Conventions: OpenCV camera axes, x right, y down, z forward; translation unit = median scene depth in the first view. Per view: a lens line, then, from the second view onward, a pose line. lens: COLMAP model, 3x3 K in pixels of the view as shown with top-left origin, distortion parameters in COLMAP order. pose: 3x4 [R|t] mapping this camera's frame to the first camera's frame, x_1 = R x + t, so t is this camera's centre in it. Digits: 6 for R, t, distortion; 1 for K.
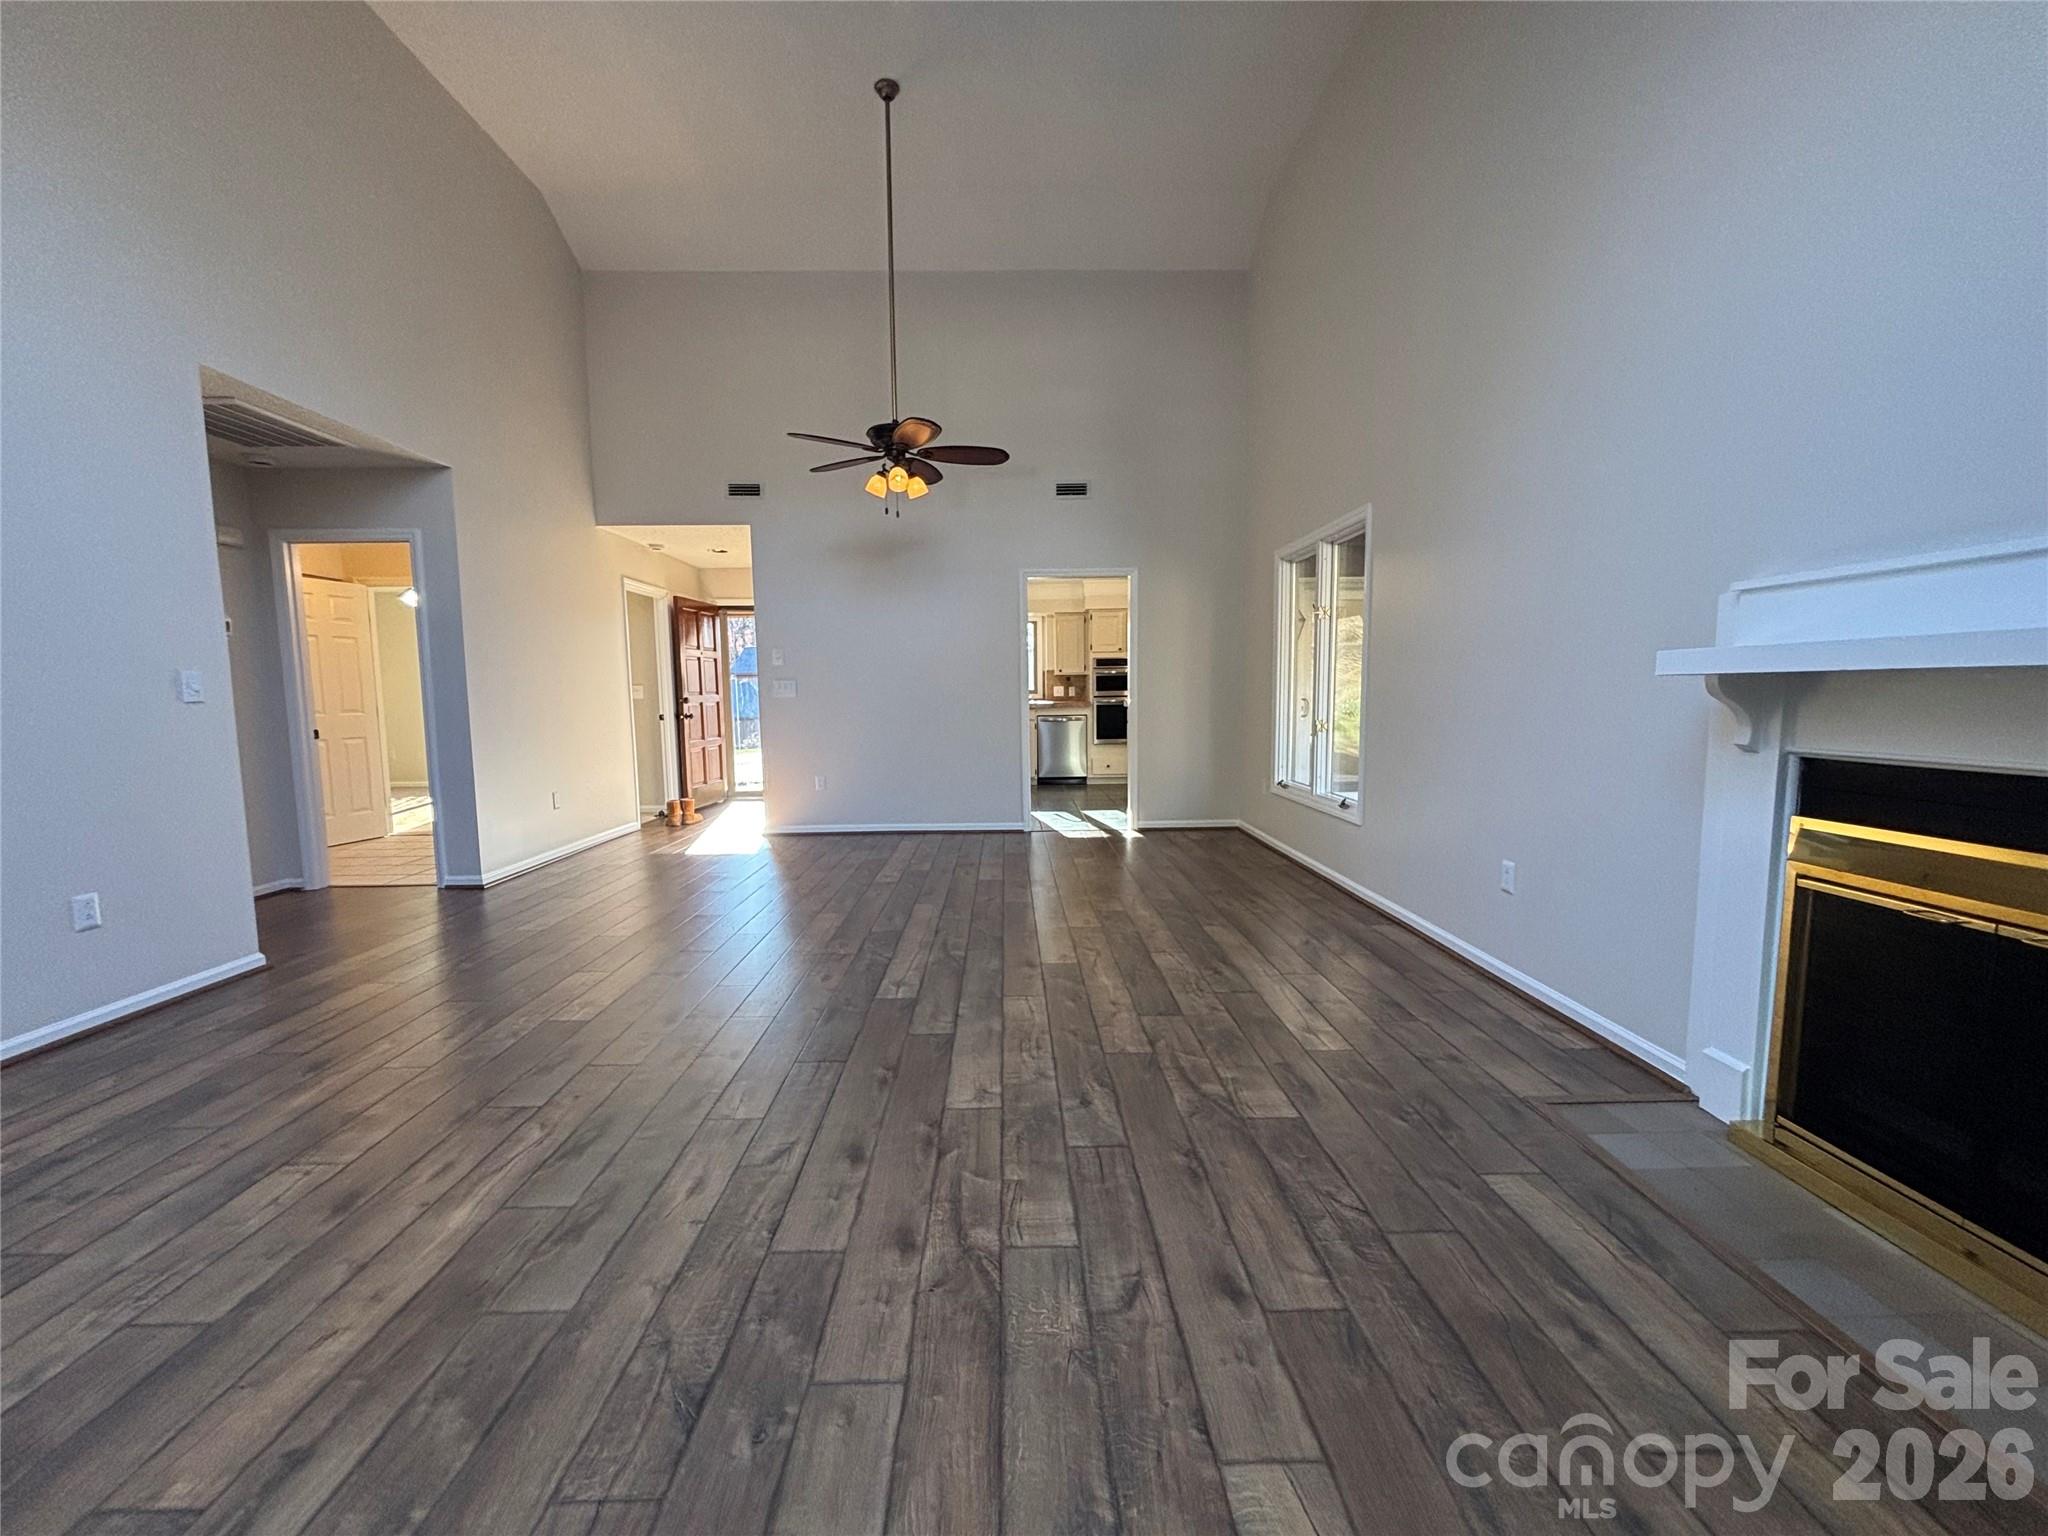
lens RADIAL K [[827.5, 0, 1012.6], [0, 827.5, 766.5], [0, 0, 1]] dist [0.003220, -0.000899]
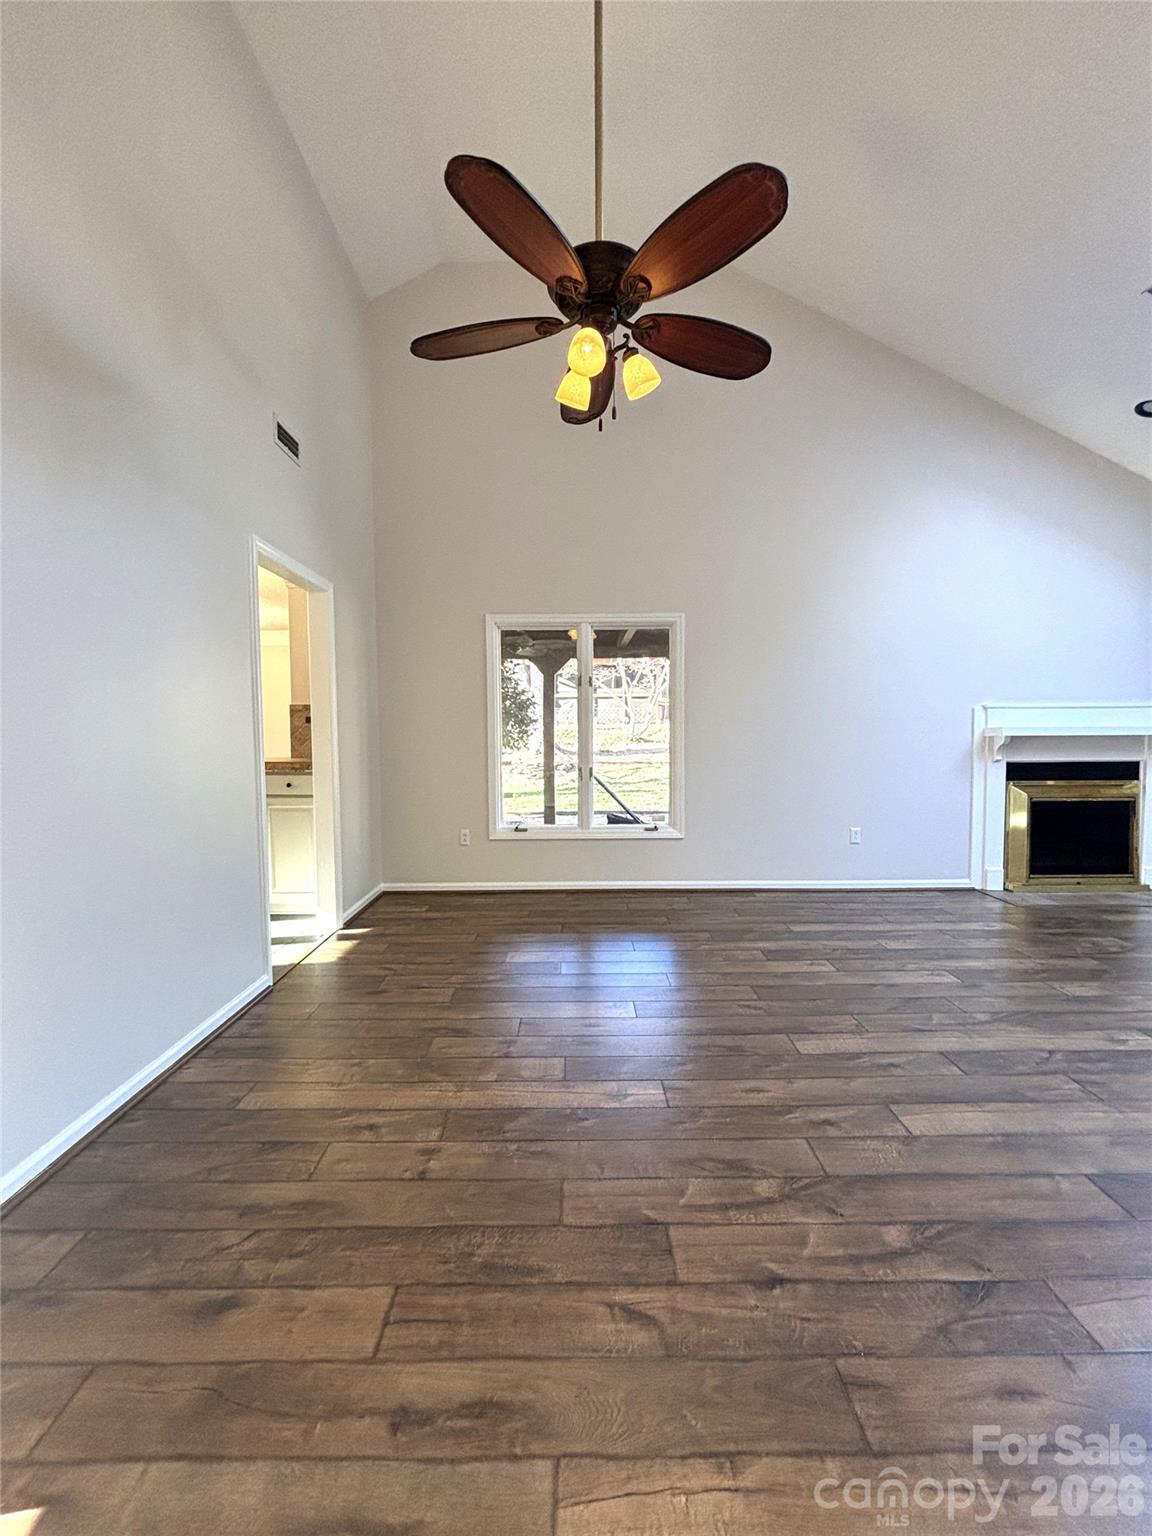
lens RADIAL K [[620.6, 0, 574.5], [0, 620.6, 763.2], [0, 0, 1]] dist [0.003220, -0.000899]
pose [[0.005856, -0.032498, 0.999455, -1.352301], [0.097532, 0.994725, 0.031773, -0.233285], [-0.995215, 0.097292, 0.008995, 2.498987]]
